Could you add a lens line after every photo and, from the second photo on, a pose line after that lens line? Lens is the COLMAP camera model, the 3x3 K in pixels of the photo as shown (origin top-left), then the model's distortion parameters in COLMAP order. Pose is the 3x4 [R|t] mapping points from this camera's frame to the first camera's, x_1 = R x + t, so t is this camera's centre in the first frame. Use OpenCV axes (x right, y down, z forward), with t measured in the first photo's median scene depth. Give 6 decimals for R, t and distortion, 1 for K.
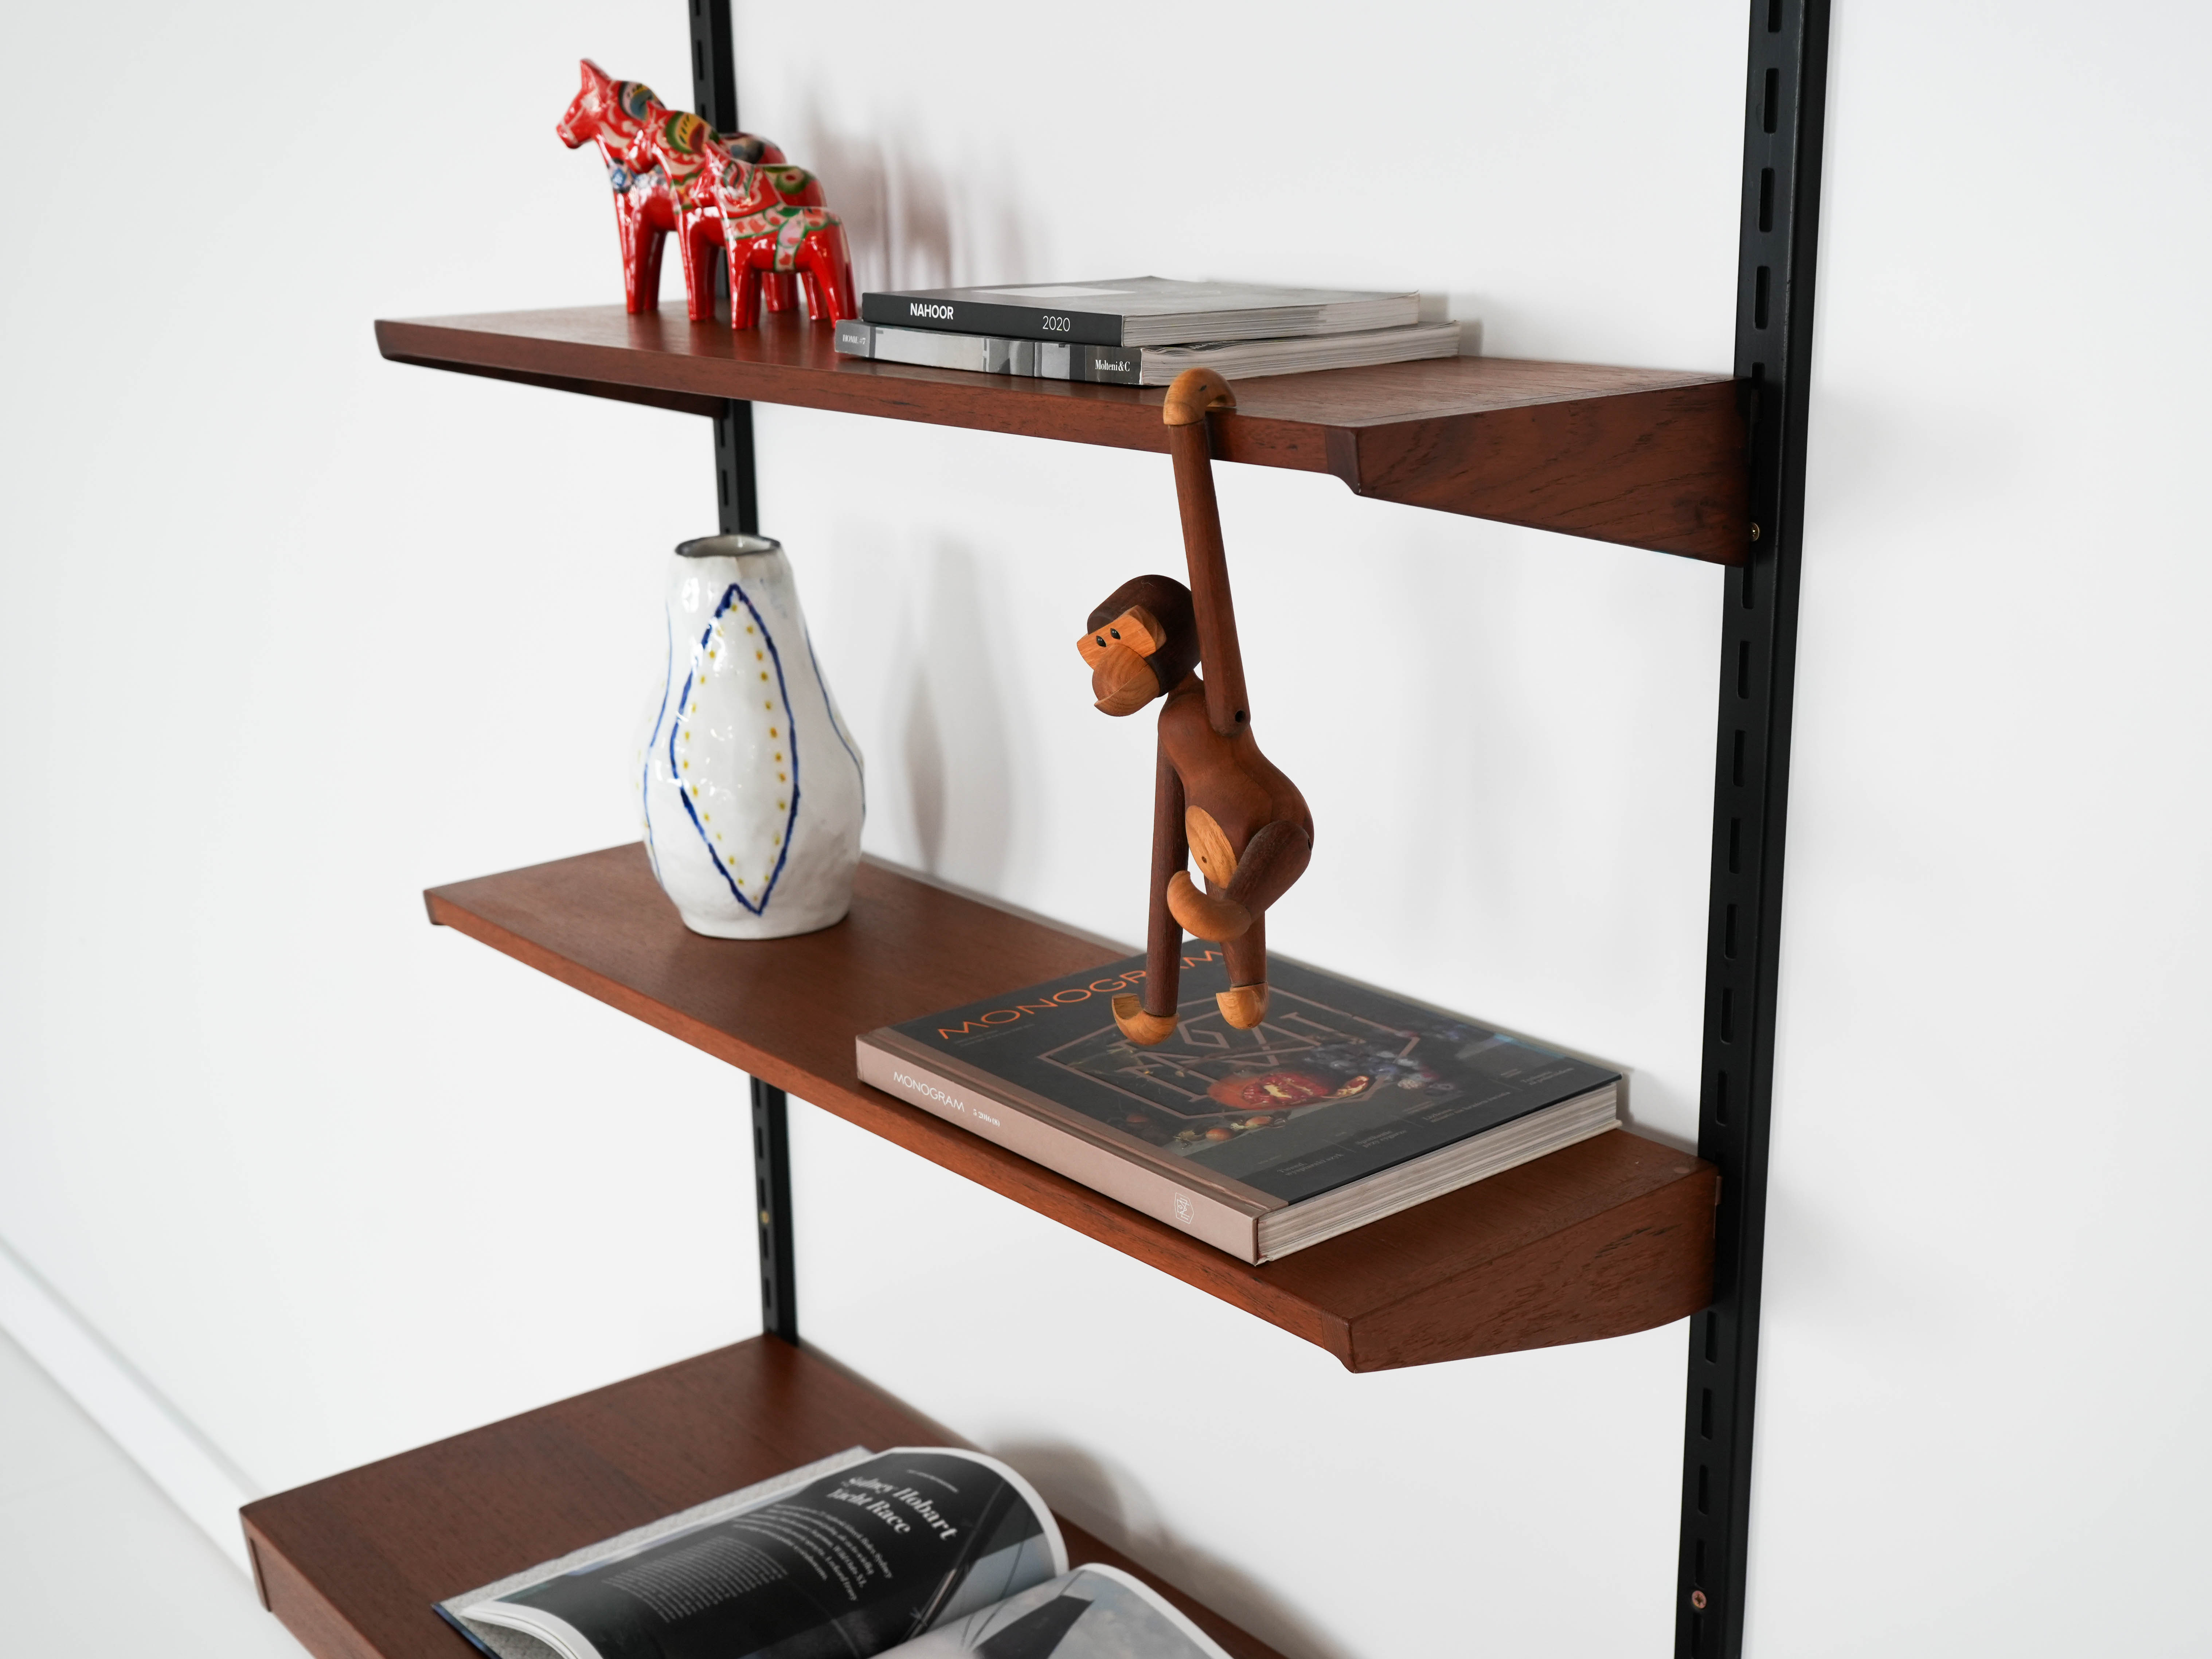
lens RADIAL K [[2574.0, 0, 1189.4], [0, 2574.0, 829.3], [0, 0, 1]] dist [0.014969, 0.005475]
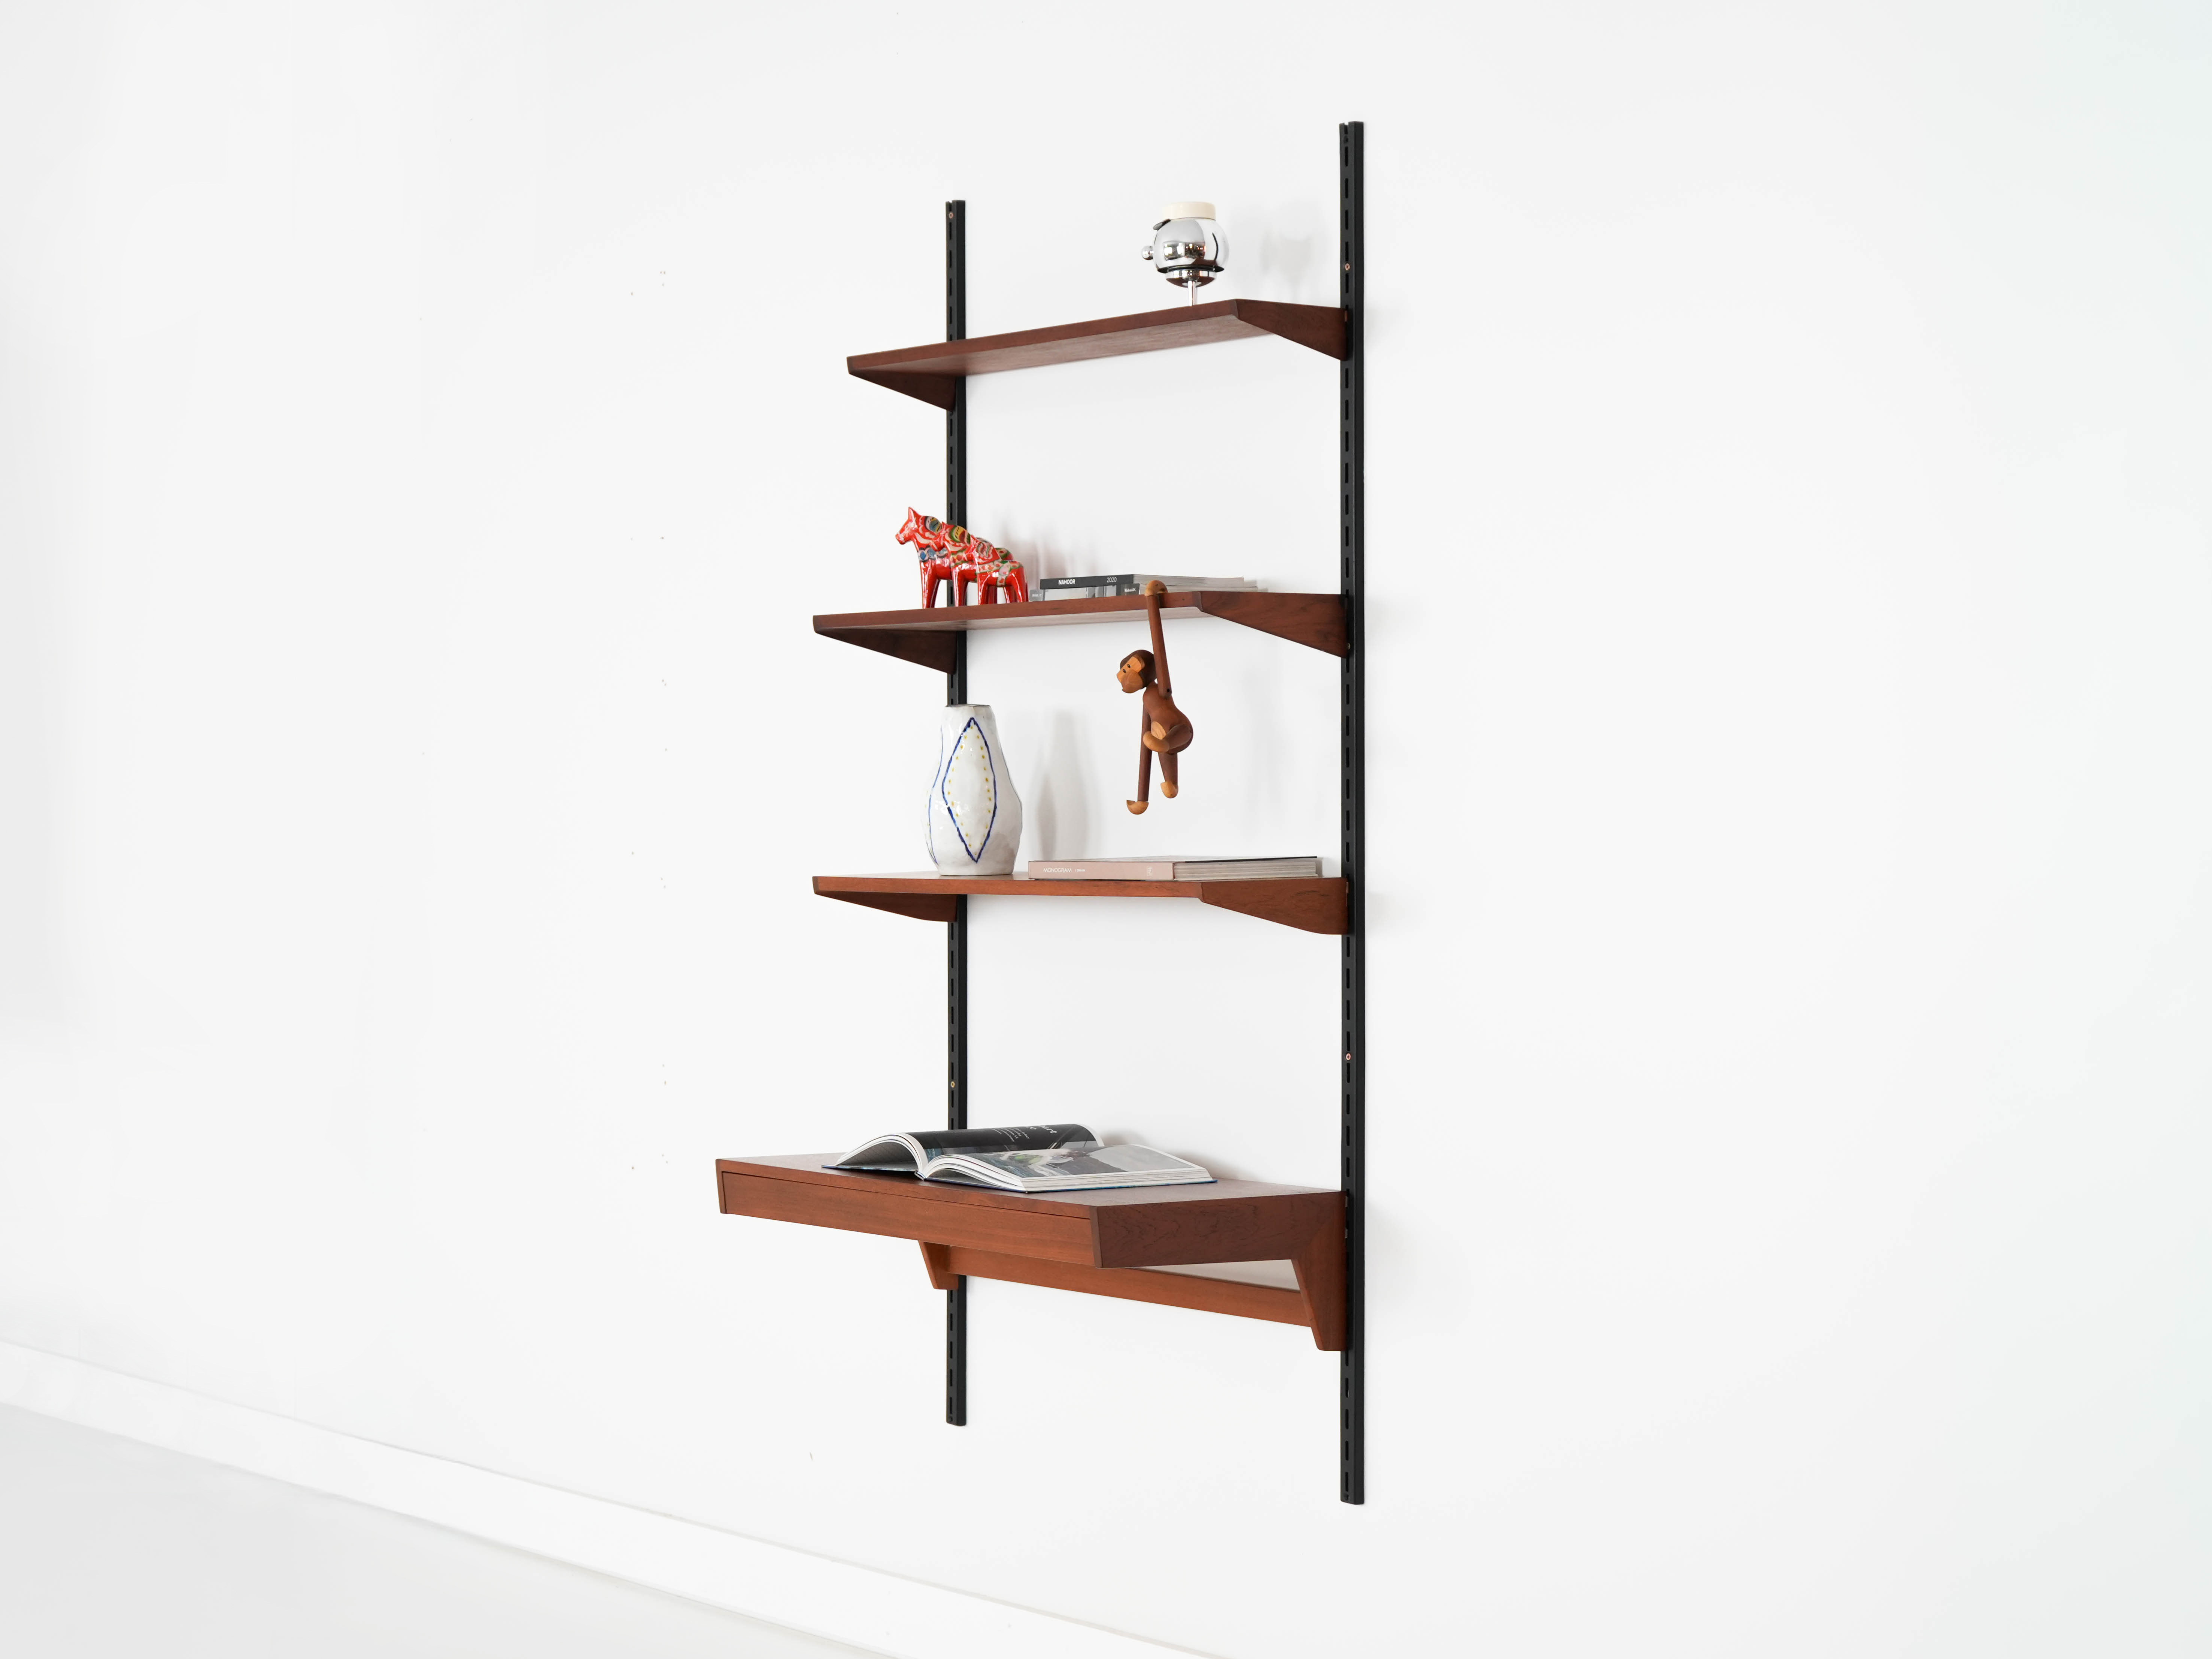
lens RADIAL K [[4226.0, 0, 1106.0], [0, 4226.0, 829.5], [0, 0, 1]] dist [-0.010206, -0.029147]
pose [[0.998581, 0.006224, -0.052898, 0.155344], [-0.019316, 0.967855, -0.250764, 1.008161], [0.049637, 0.251430, 0.966602, -2.802879]]
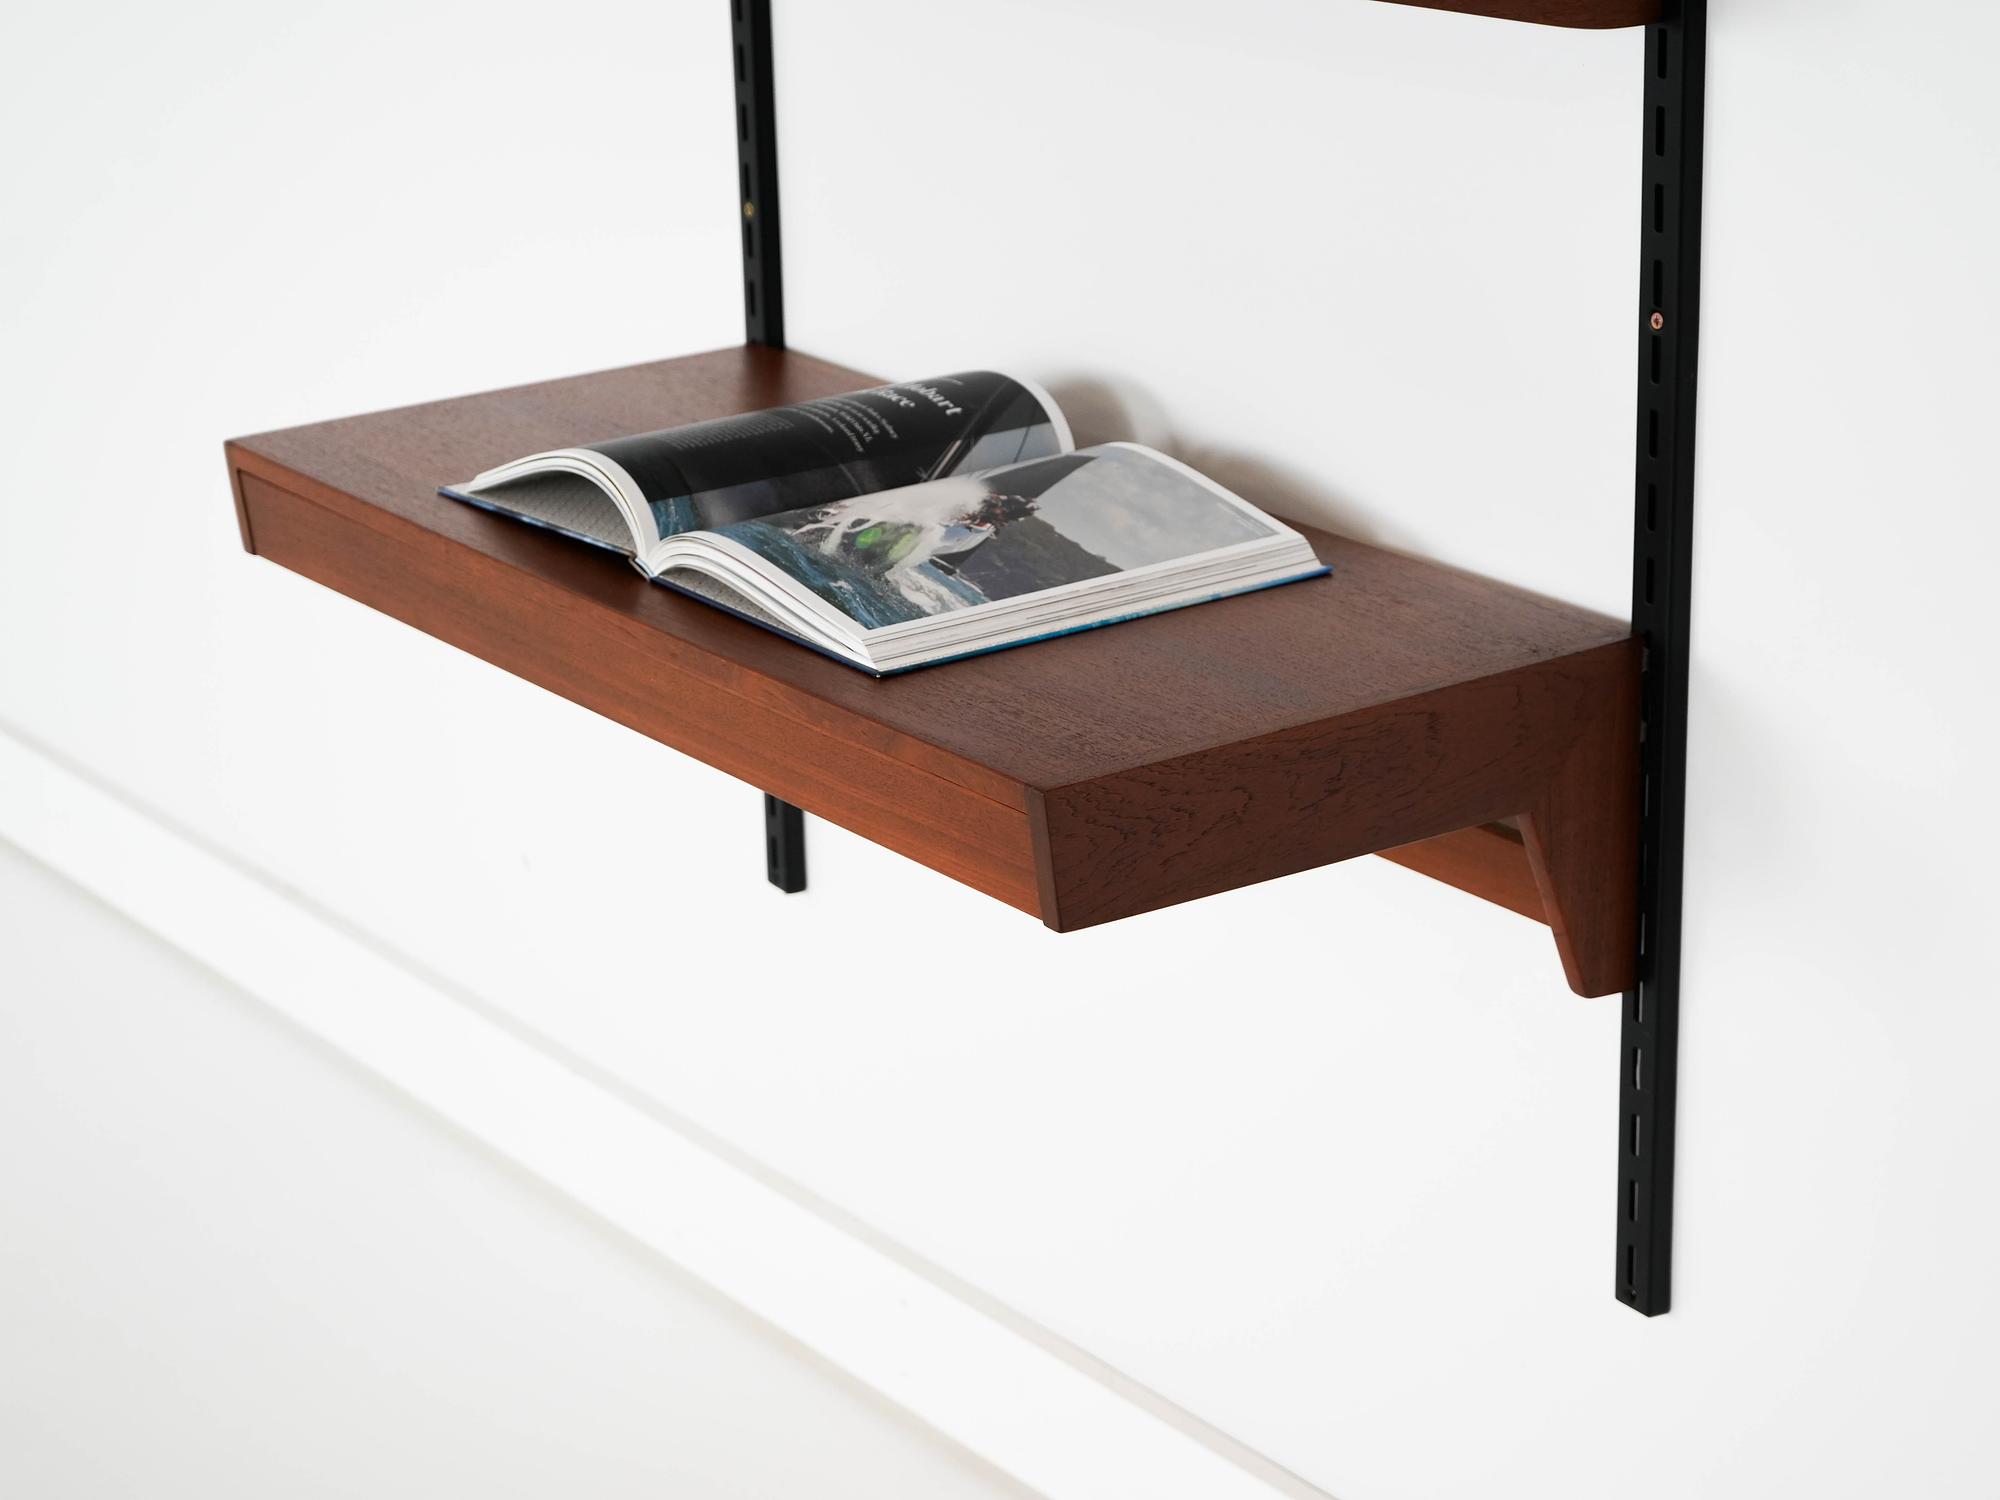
lens RADIAL K [[4485.2, 0, 1000.0], [0, 4485.2, 750.0], [0, 0, 1]] dist [-0.046540, -0.049536]
pose [[0.996990, 0.007041, -0.077208, 0.061901], [-0.001213, 0.997162, 0.075280, 0.294210], [0.077519, -0.074960, 0.994169, -0.768456]]
